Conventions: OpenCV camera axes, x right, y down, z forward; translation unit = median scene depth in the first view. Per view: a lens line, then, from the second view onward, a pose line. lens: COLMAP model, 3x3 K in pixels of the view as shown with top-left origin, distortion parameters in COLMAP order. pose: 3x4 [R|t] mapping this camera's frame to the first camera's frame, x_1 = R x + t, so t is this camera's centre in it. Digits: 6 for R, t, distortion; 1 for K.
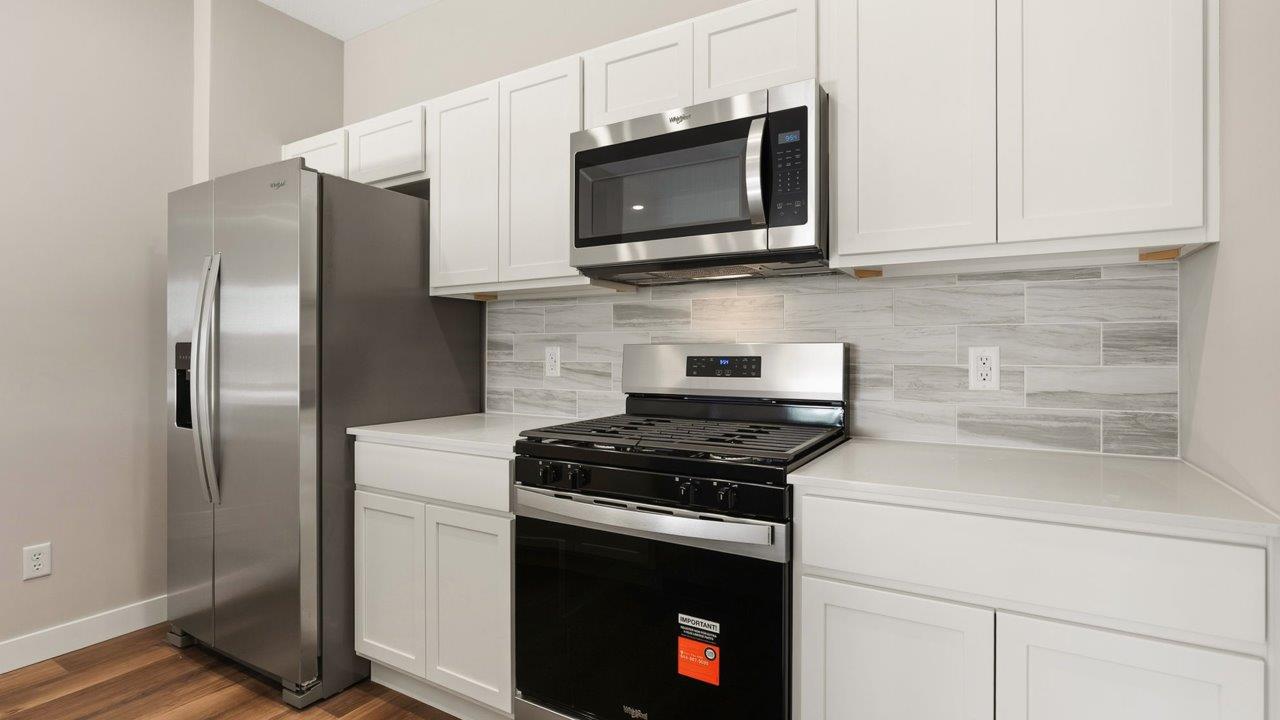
lens RADIAL K [[604.1, 0, 646.3], [0, 604.1, 352.1], [0, 0, 1]] dist [-0.010825, 0.002079]
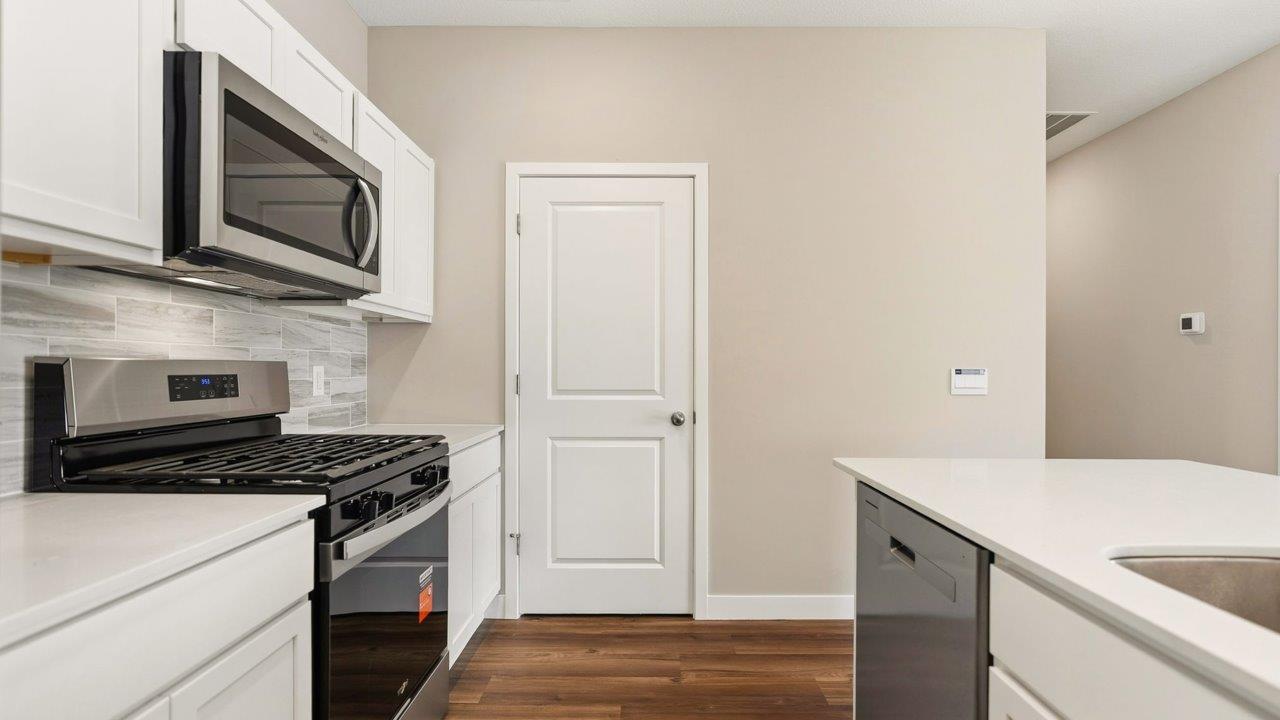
lens RADIAL K [[604.1, 0, 650.0], [0, 604.1, 369.4], [0, 0, 1]] dist [-0.010825, 0.002079]
pose [[-0.512674, -0.002449, 0.858580, -0.928863], [-0.003246, 0.999994, 0.000914, -0.003635], [-0.858577, -0.002319, -0.512679, 0.893007]]
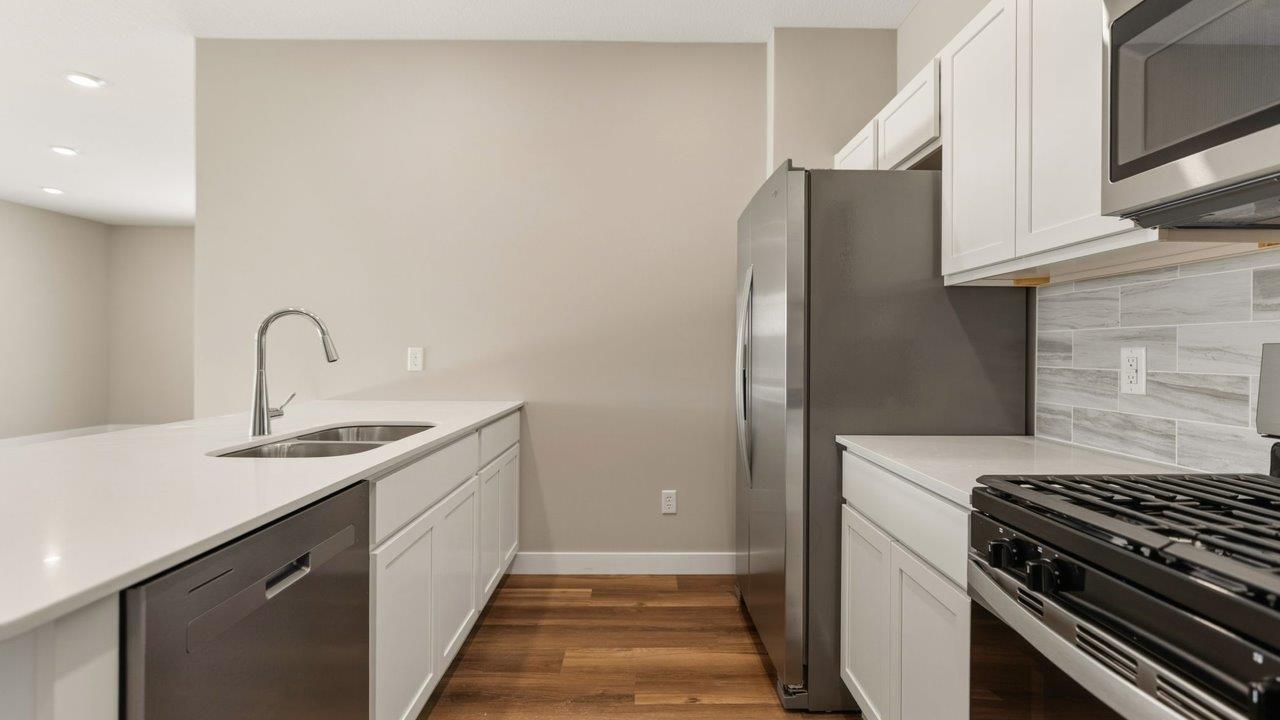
lens RADIAL K [[579.7, 0, 647.4], [0, 579.7, 352.6], [0, 0, 1]] dist [-0.006426, 0.002155]
pose [[0.515667, 0.005034, -0.856774, 0.129389], [-0.004212, 0.999986, 0.003340, -0.004537], [0.856779, 0.001886, 0.515681, 0.297009]]
